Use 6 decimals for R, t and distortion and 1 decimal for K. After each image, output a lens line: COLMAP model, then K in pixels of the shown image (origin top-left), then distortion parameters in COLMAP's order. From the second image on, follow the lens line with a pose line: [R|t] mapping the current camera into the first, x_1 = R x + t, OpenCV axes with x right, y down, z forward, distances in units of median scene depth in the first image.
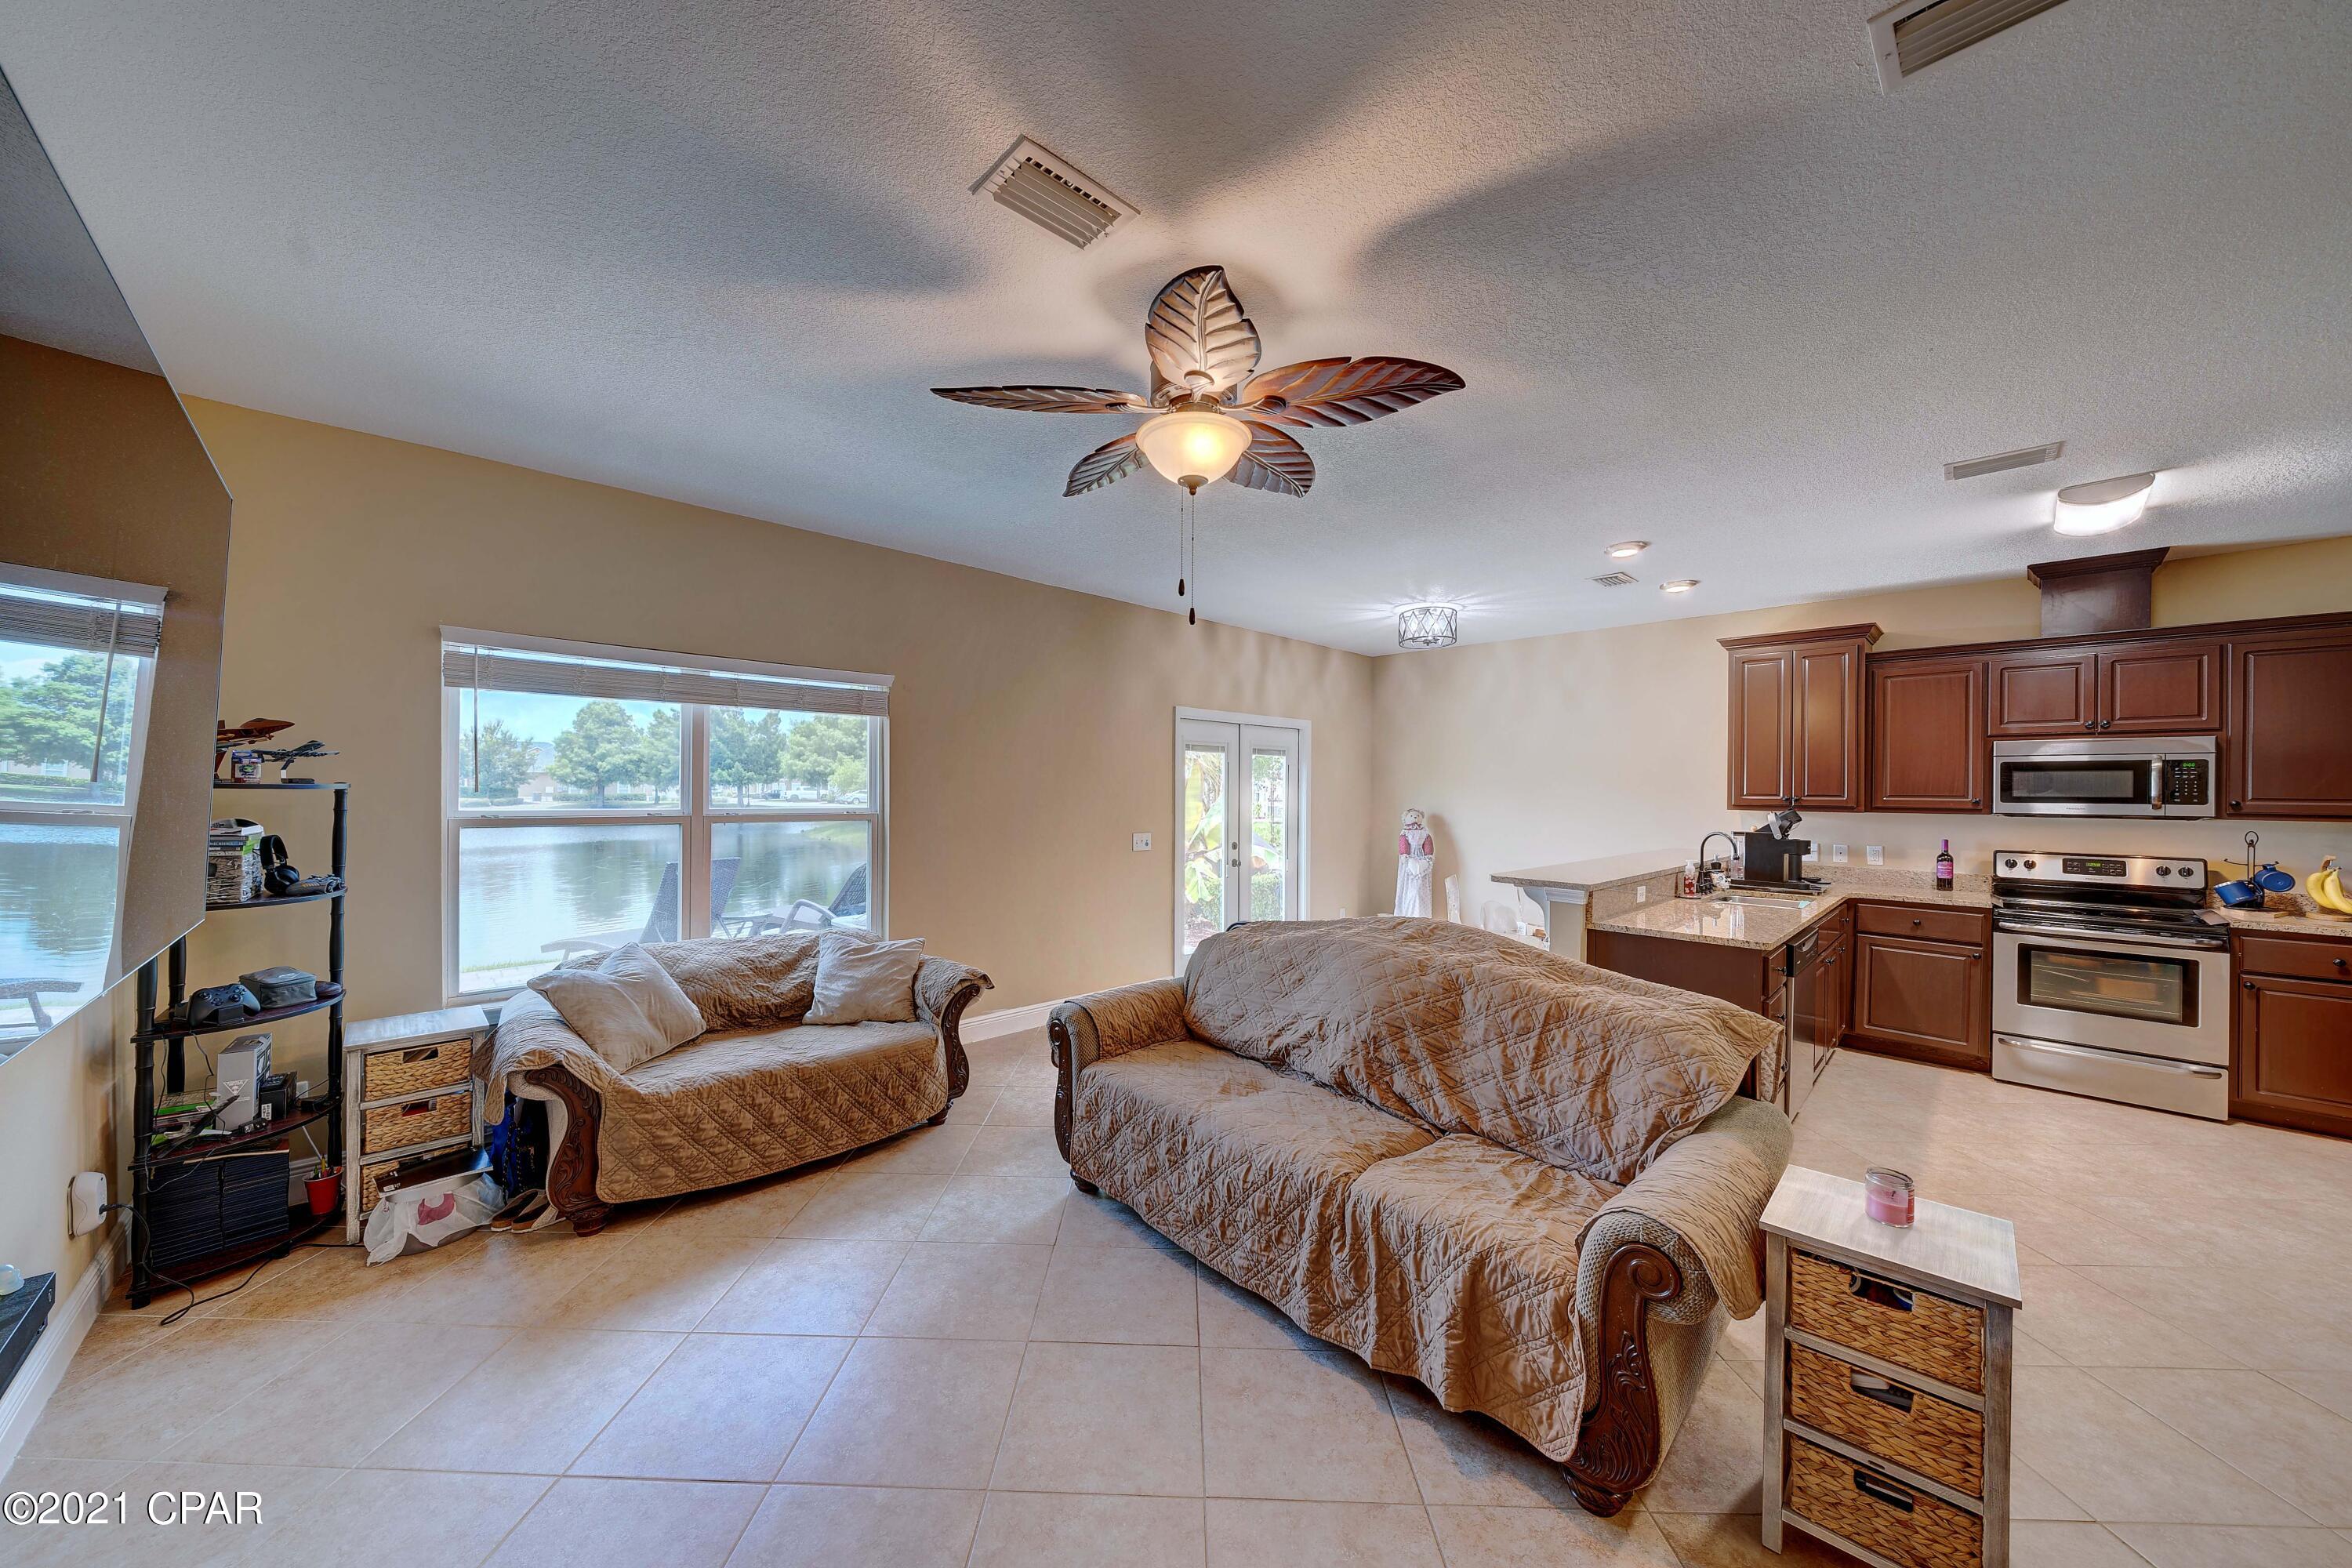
lens RADIAL K [[802.2, 0, 1173.2], [0, 802.2, 790.3], [0, 0, 1]] dist [-0.002001, 0.000029]
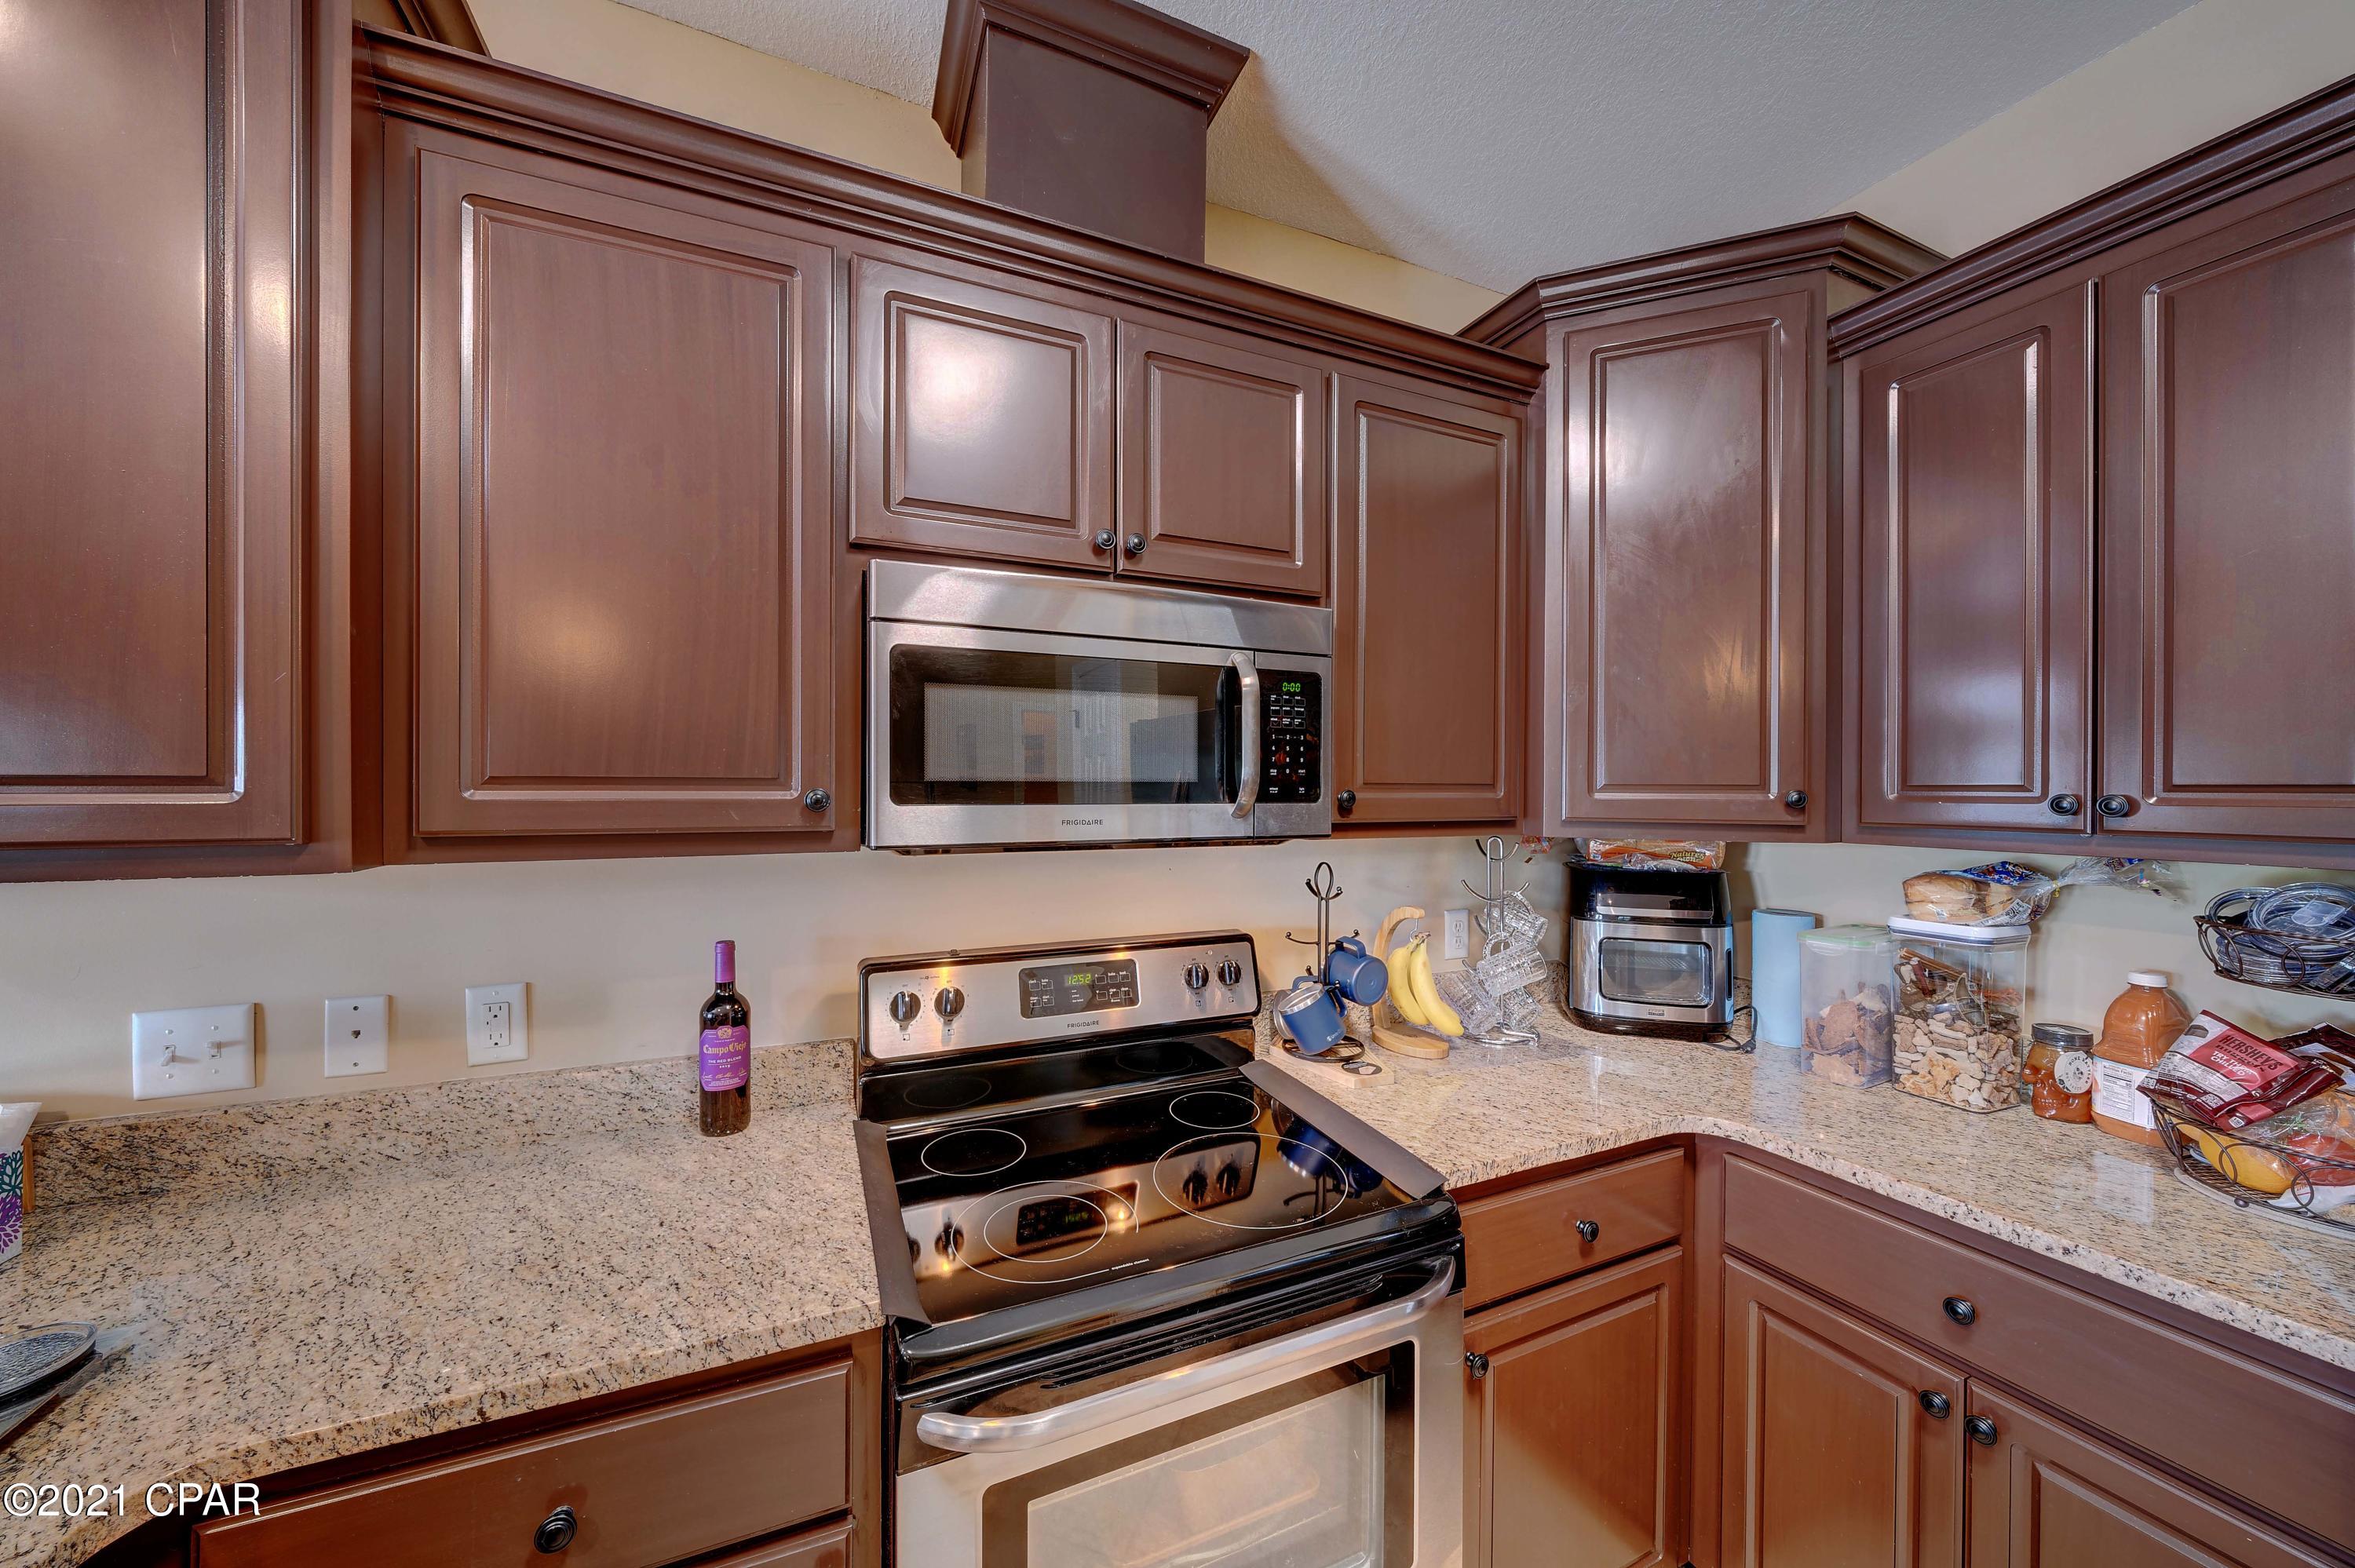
lens RADIAL K [[811.7, 0, 1161.2], [0, 811.7, 791.9], [0, 0, 1]] dist [-0.002715, 0.000179]
pose [[0.359838, -0.011757, 0.932941, 0.860469], [-0.000215, 0.999920, 0.012684, 0.008451], [-0.933015, -0.004765, 0.359807, 0.863132]]
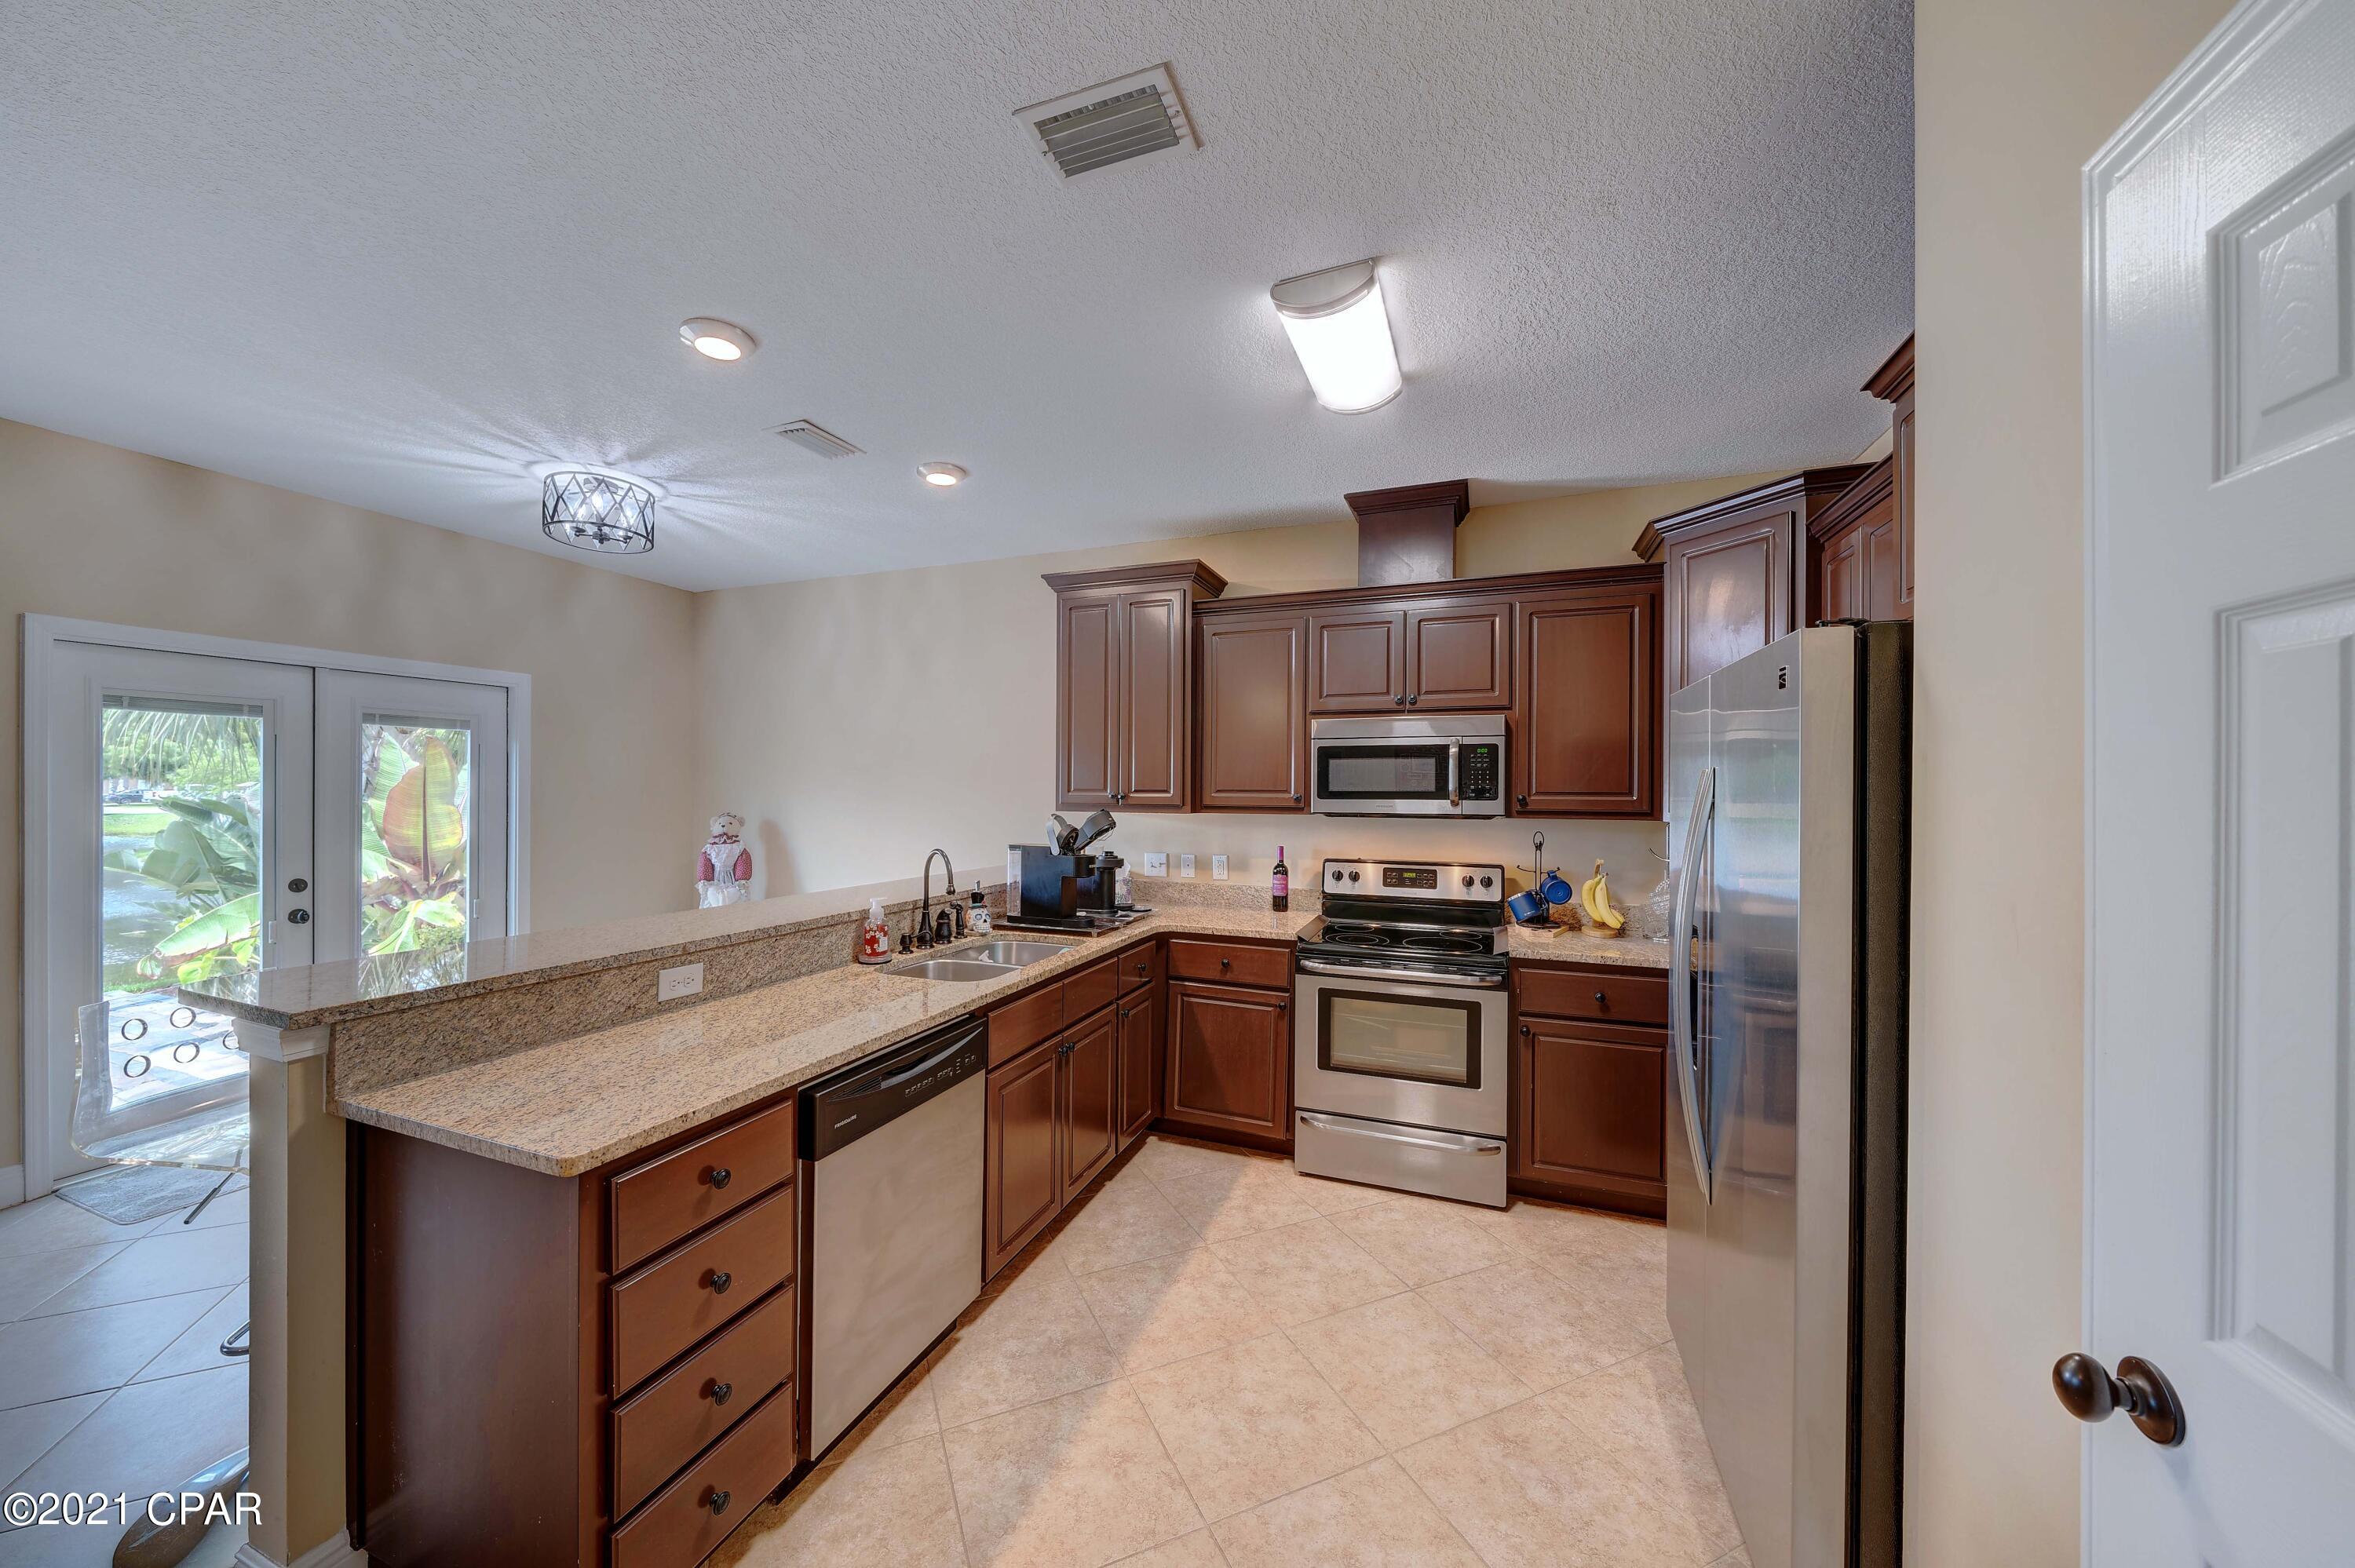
lens RADIAL K [[811.7, 0, 1161.2], [0, 811.7, 791.9], [0, 0, 1]] dist [-0.002715, 0.000179]
pose [[0.912666, -0.003867, 0.408688, 0.600083], [0.002233, 0.999987, 0.004475, 0.004920], [-0.408700, -0.003171, 0.912663, 0.362956]]
